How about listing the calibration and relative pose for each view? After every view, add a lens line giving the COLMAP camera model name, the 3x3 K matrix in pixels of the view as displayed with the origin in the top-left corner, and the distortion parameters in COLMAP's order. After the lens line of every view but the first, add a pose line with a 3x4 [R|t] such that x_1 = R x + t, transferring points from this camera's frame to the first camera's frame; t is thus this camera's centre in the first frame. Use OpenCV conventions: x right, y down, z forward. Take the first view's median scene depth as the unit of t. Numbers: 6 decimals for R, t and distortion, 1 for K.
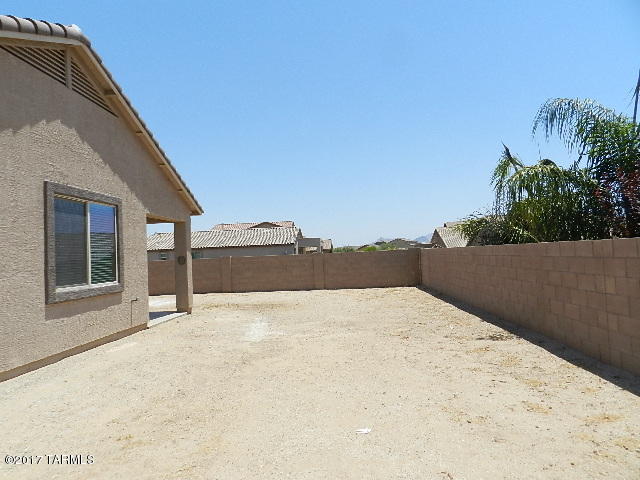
lens RADIAL K [[432.3, 0, 320.0], [0, 432.3, 240.0], [0, 0, 1]] dist [0.019822, -0.008224]
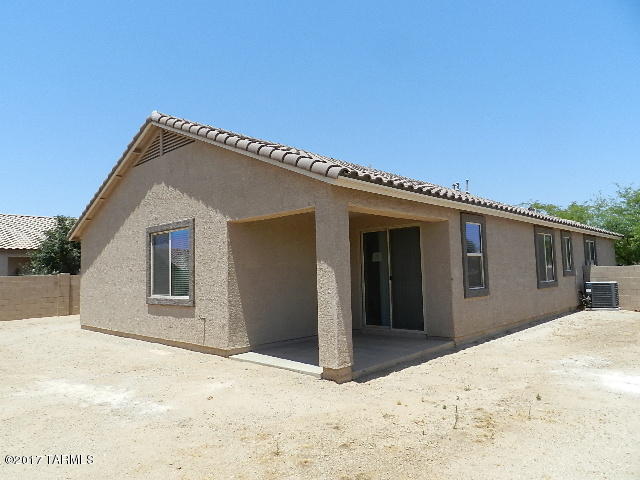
lens RADIAL K [[432.3, 0, 320.0], [0, 432.3, 240.0], [0, 0, 1]] dist [0.019822, -0.008224]
pose [[-0.620681, -0.003601, -0.784055, 0.207822], [0.079190, 0.994588, -0.067257, 0.060033], [0.780054, -0.103834, -0.617036, 2.191089]]
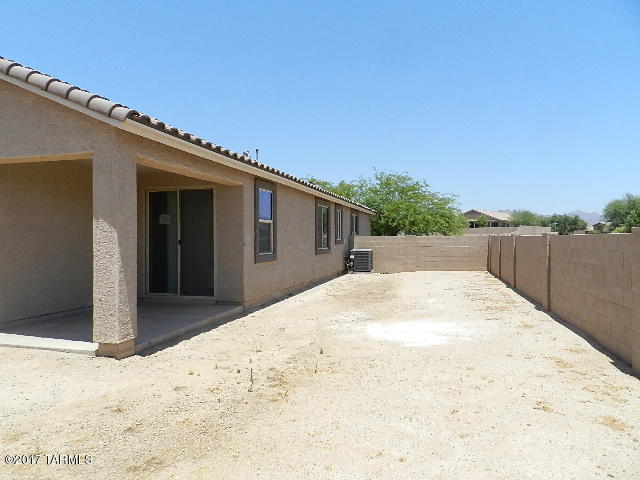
lens RADIAL K [[432.3, 0, 320.0], [0, 432.3, 240.0], [0, 0, 1]] dist [0.019822, -0.008224]
pose [[-0.179078, 0.045542, -0.982780, 0.176016], [0.043745, 0.998309, 0.038291, 0.068413], [0.982862, -0.036135, -0.180767, 2.143910]]
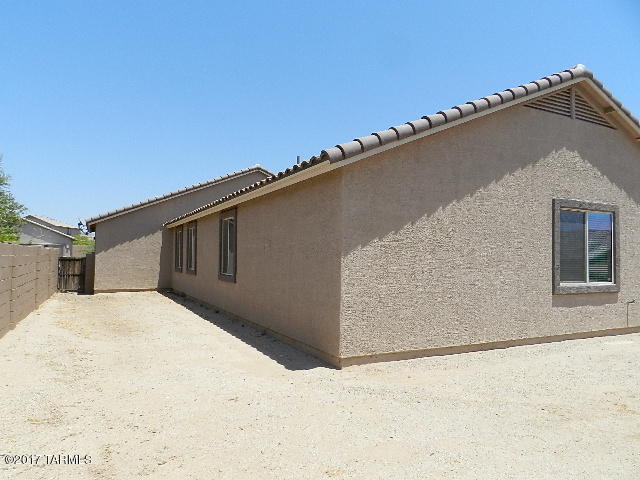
lens RADIAL K [[432.3, 0, 320.0], [0, 432.3, 240.0], [0, 0, 1]] dist [0.019822, -0.008224]
pose [[0.518065, 0.017805, -0.855156, 0.097348], [-0.007076, 0.999838, 0.016531, -0.026509], [0.855312, -0.002513, 0.518107, -0.225026]]
